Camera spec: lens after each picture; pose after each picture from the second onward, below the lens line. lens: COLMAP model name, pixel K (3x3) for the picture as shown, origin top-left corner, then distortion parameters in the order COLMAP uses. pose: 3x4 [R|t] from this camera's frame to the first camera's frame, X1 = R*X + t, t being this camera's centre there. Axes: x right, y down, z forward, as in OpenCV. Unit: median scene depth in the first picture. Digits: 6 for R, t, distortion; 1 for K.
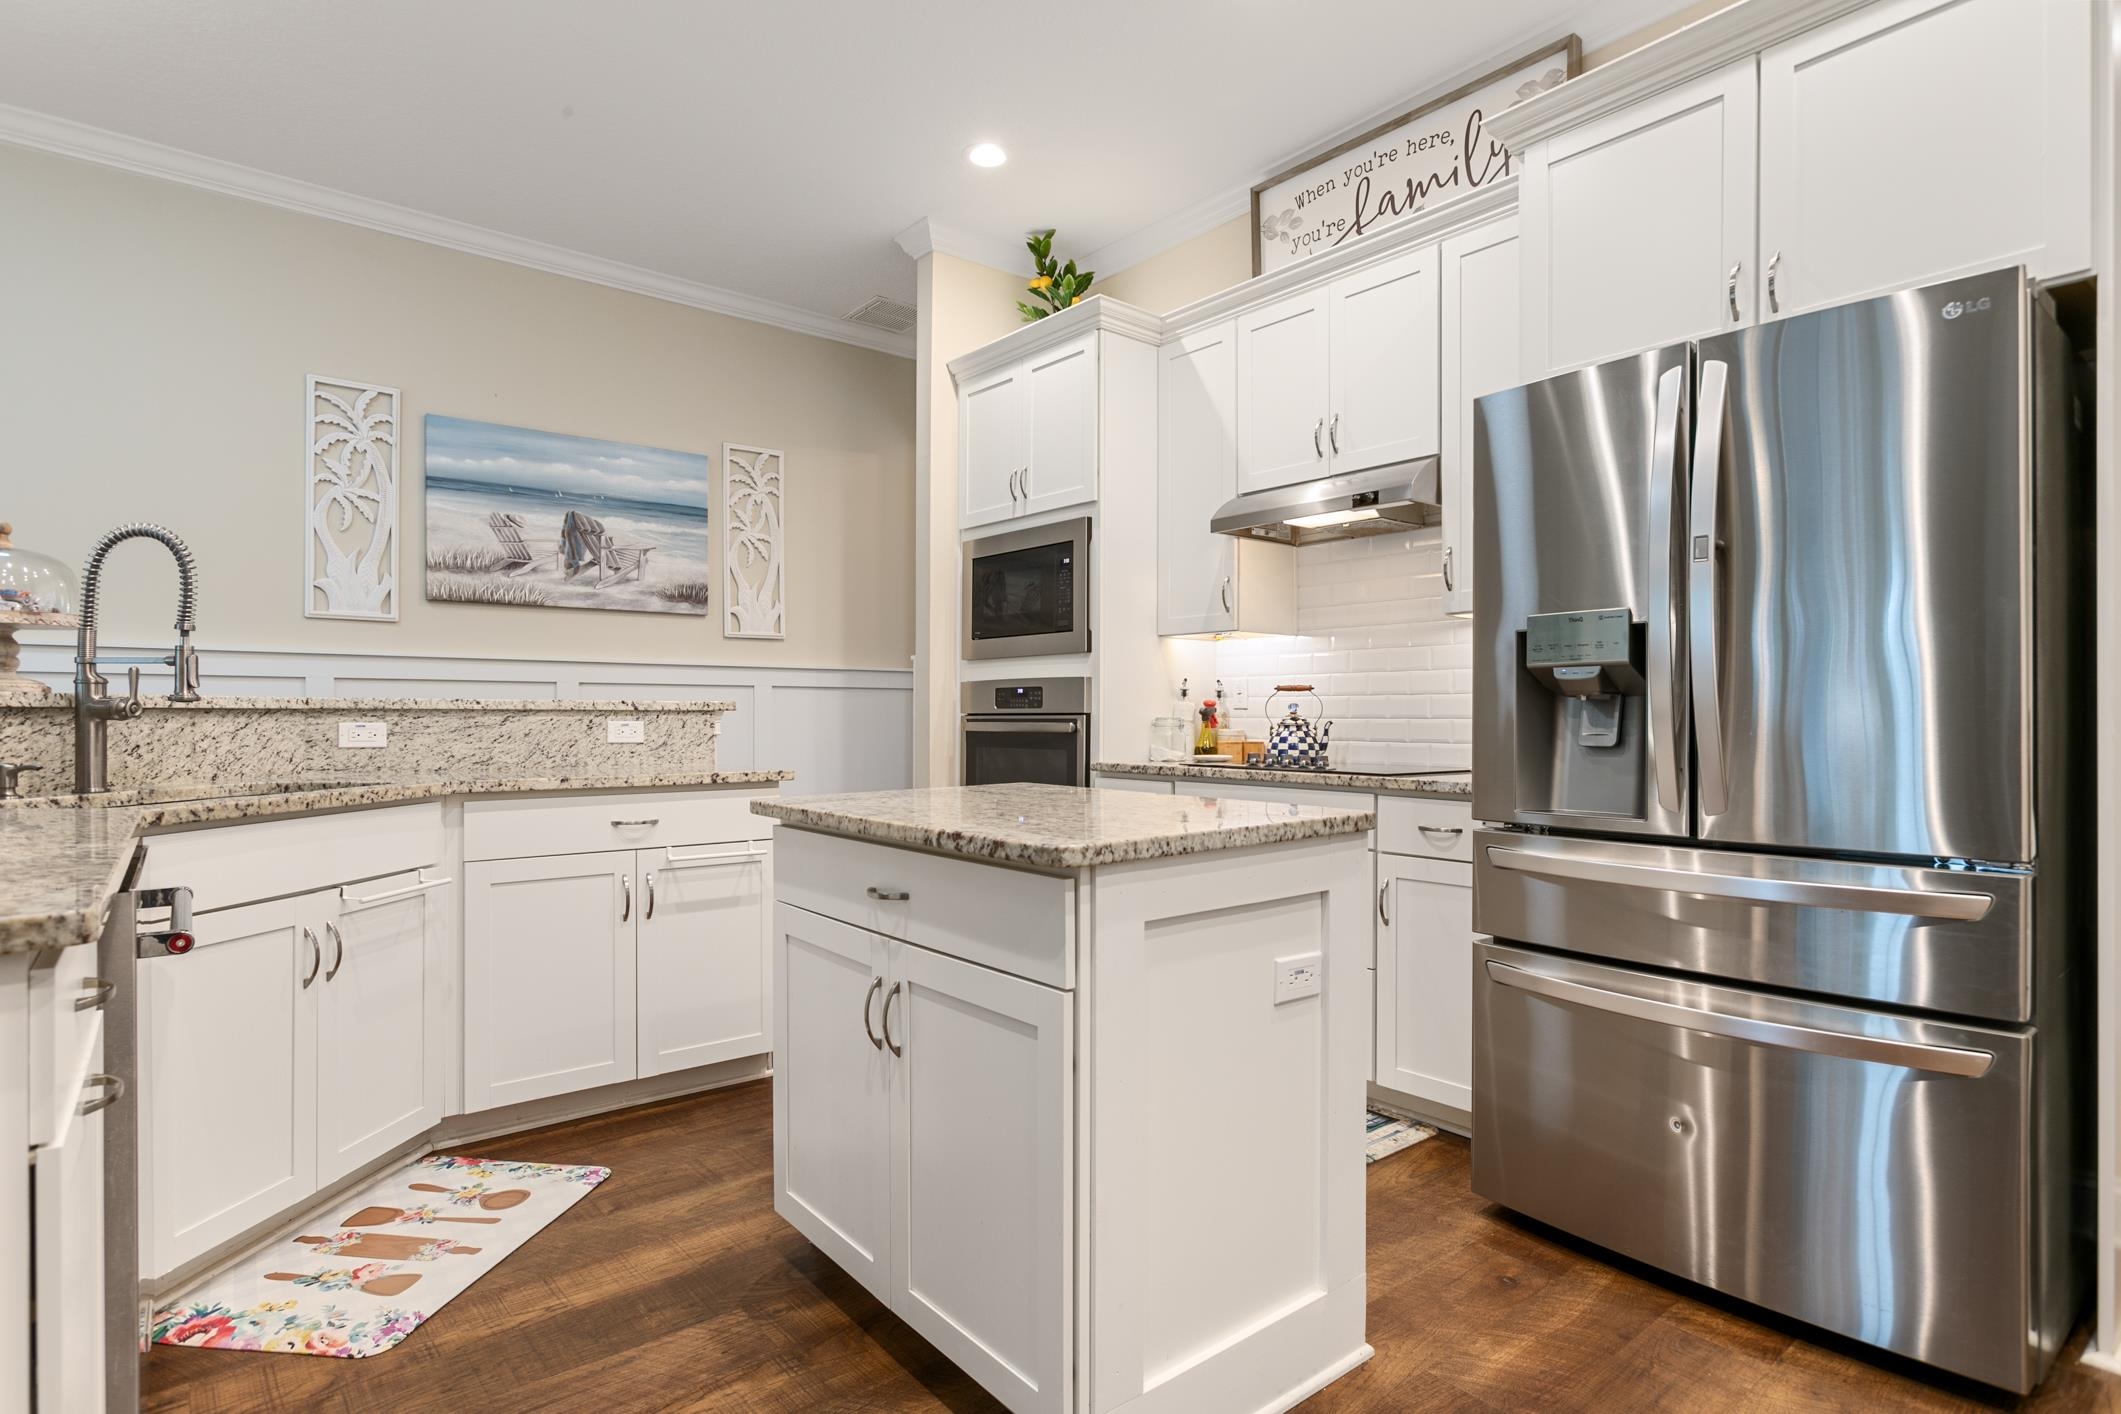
lens RADIAL K [[1077.5, 0, 1060.5], [0, 1077.5, 707.0], [0, 0, 1]] dist [0.001121, 0.000461]
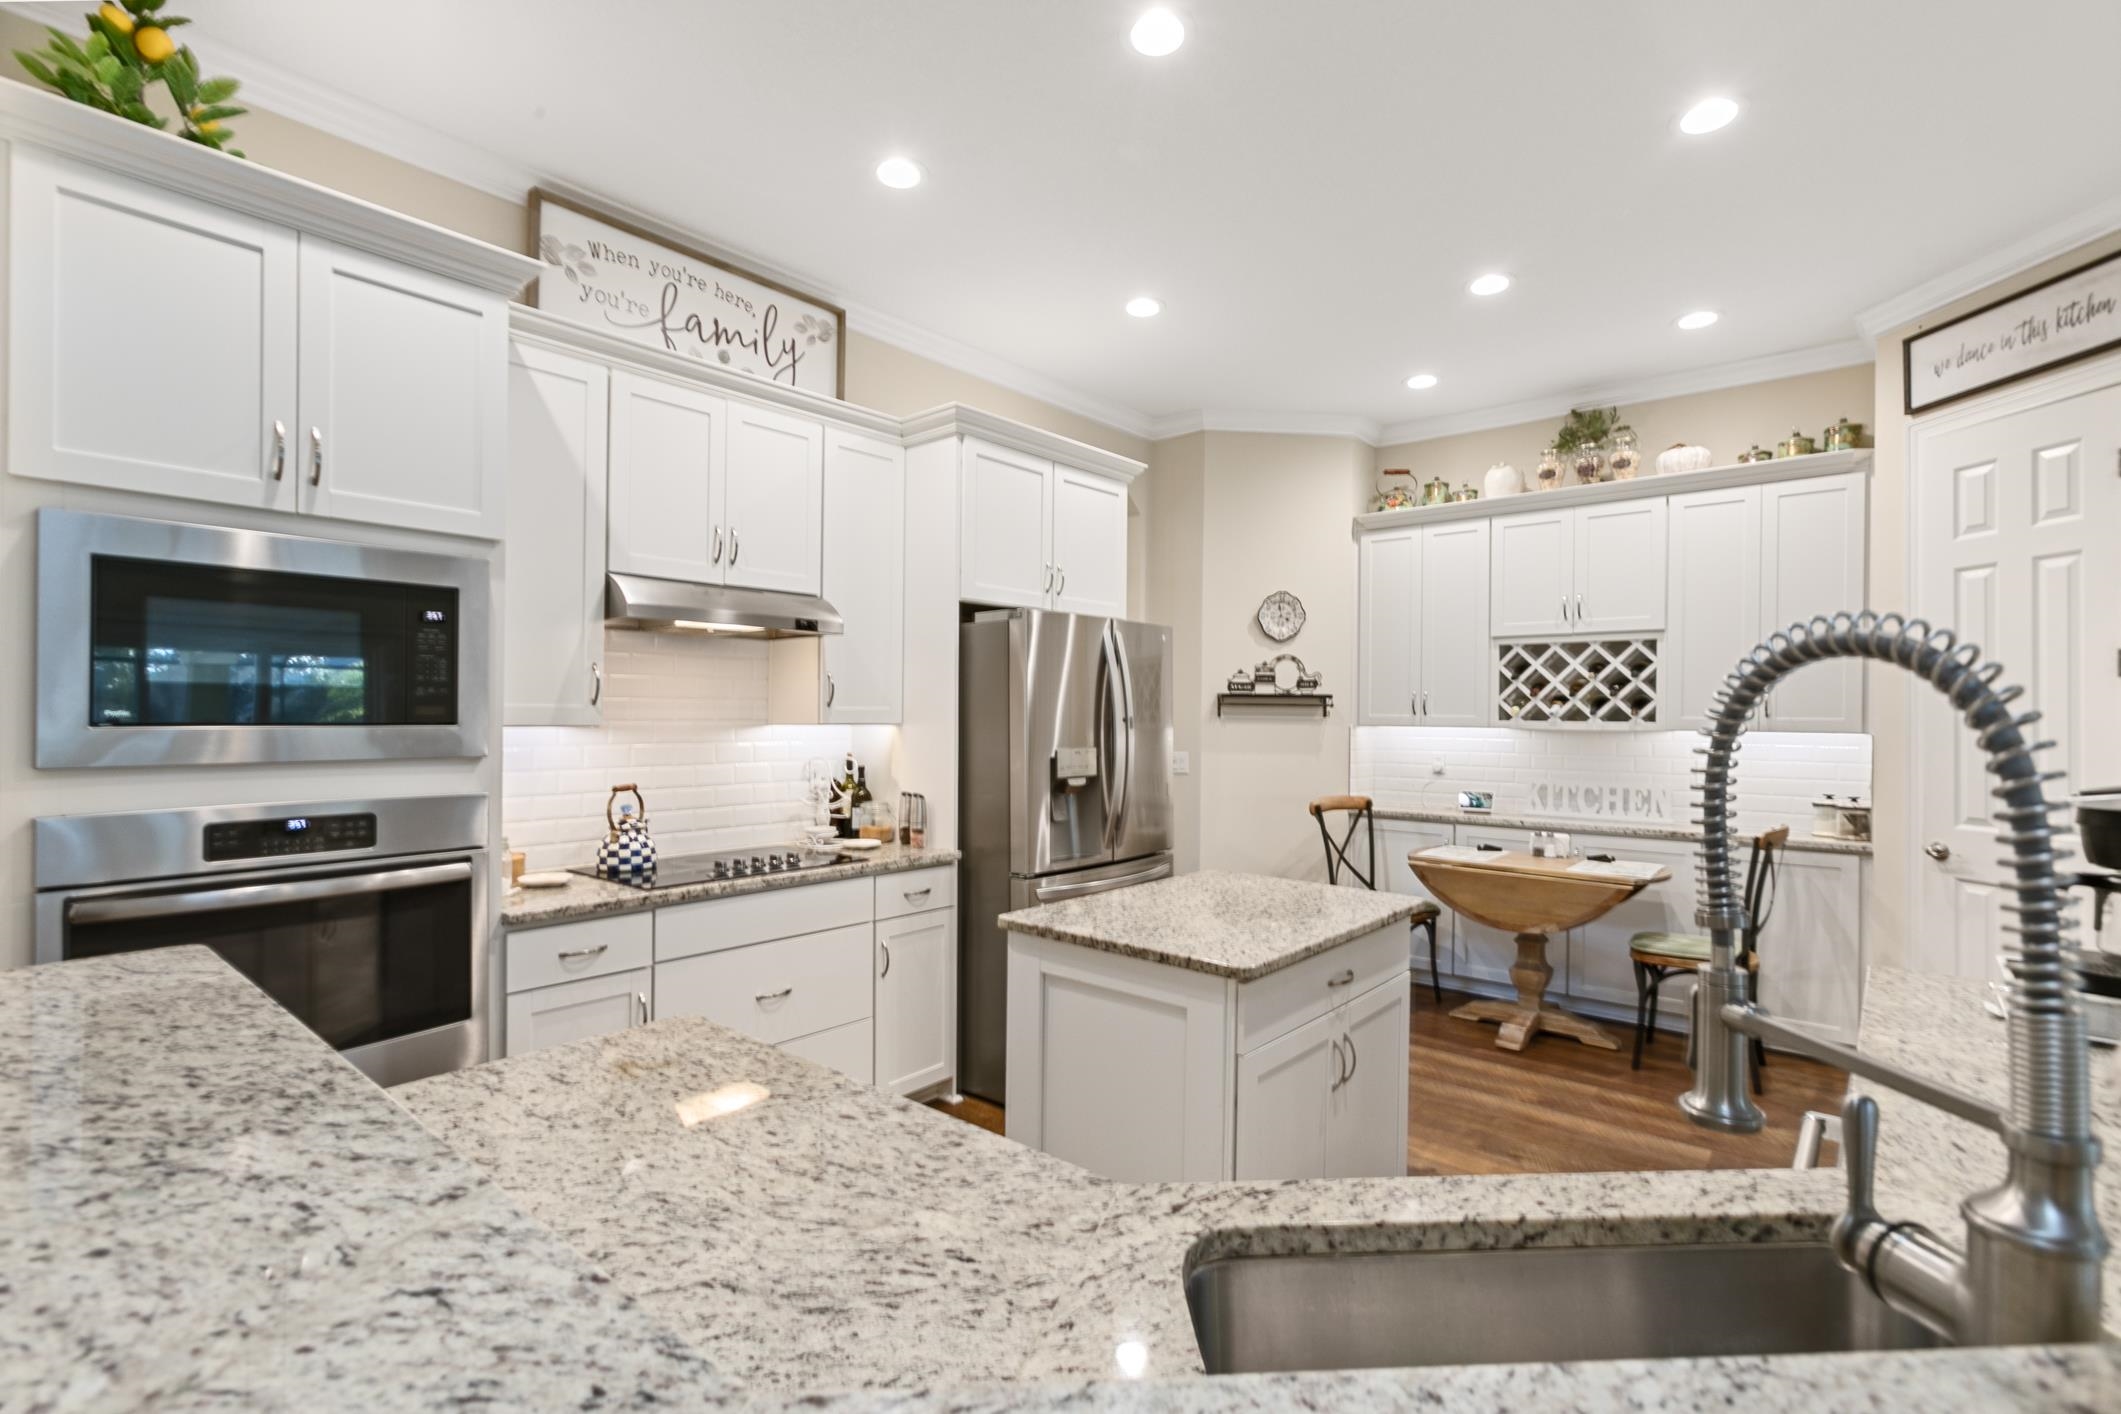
lens RADIAL K [[971.0, 0, 1053.2], [0, 971.0, 722.4], [0, 0, 1]] dist [-0.001440, 0.000512]
pose [[-0.165006, -0.009549, 0.986246, -0.661662], [-0.015089, 0.999861, 0.007156, -0.085328], [-0.986177, -0.013700, -0.165127, 0.763249]]
